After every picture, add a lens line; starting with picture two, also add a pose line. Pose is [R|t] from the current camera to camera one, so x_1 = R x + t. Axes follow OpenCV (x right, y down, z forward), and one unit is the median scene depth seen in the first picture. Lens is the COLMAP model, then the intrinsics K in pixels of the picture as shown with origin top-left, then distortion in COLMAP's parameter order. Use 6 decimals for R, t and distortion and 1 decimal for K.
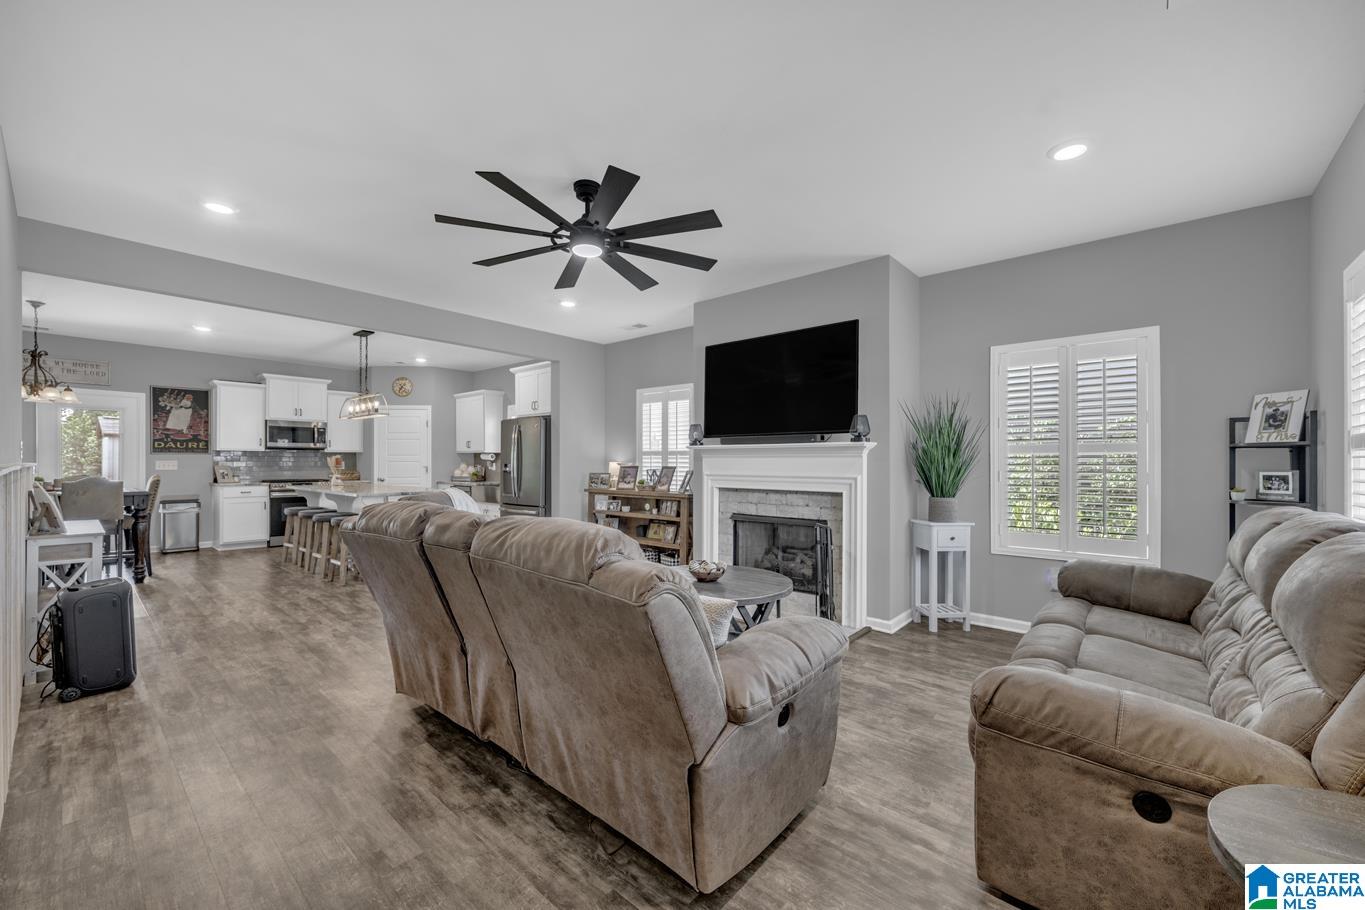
lens RADIAL K [[537.9, 0, 685.3], [0, 537.9, 461.4], [0, 0, 1]] dist [-0.003428, -0.000551]
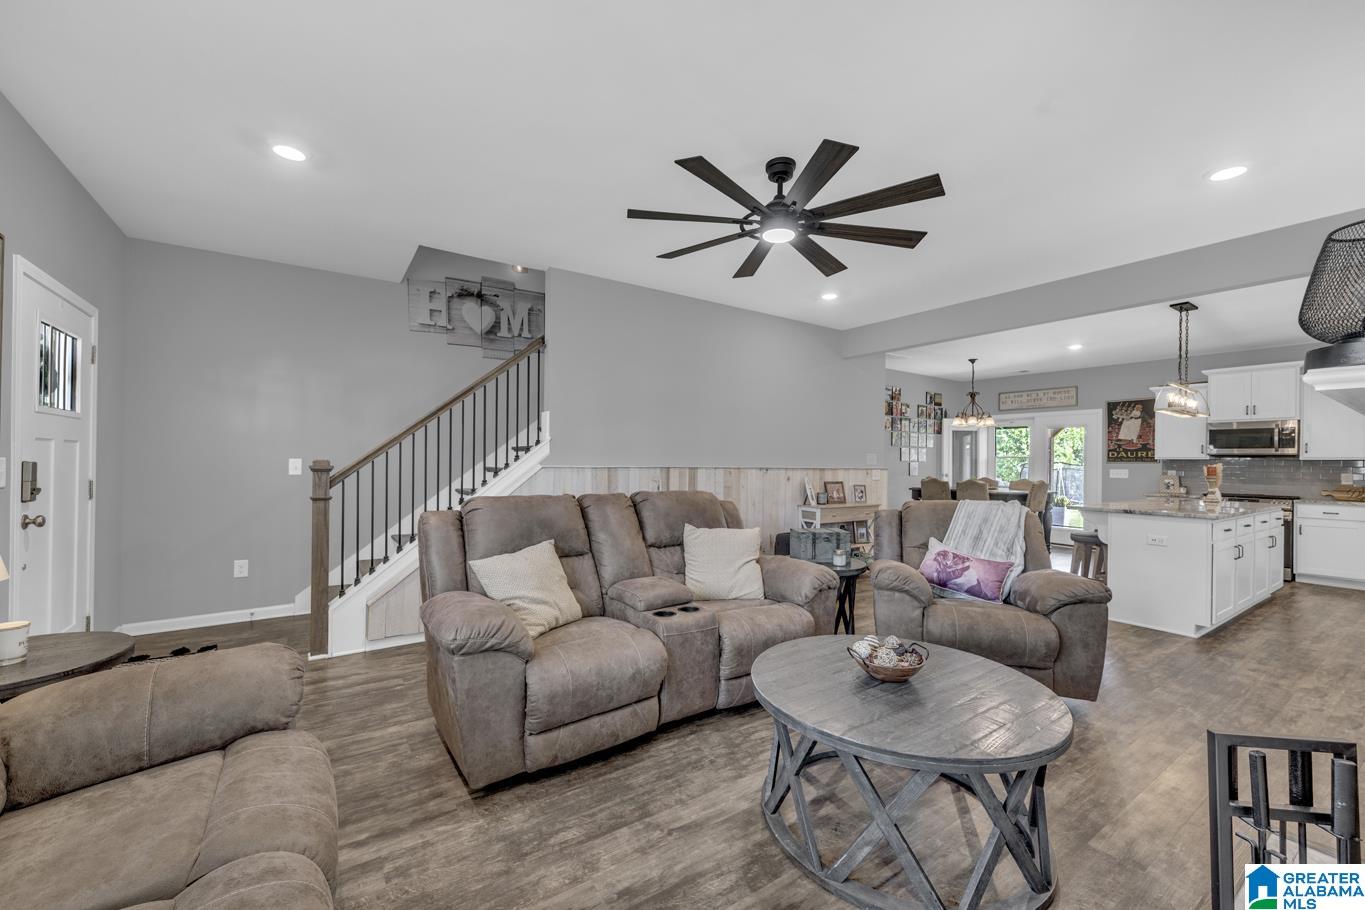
lens RADIAL K [[537.9, 0, 675.2], [0, 537.9, 455.0], [0, 0, 1]] dist [-0.003428, -0.000551]
pose [[-0.263843, -0.020331, -0.964351, 0.291167], [-0.014435, 0.999749, -0.017128, 0.001116], [0.964458, 0.009401, -0.264070, 0.418896]]
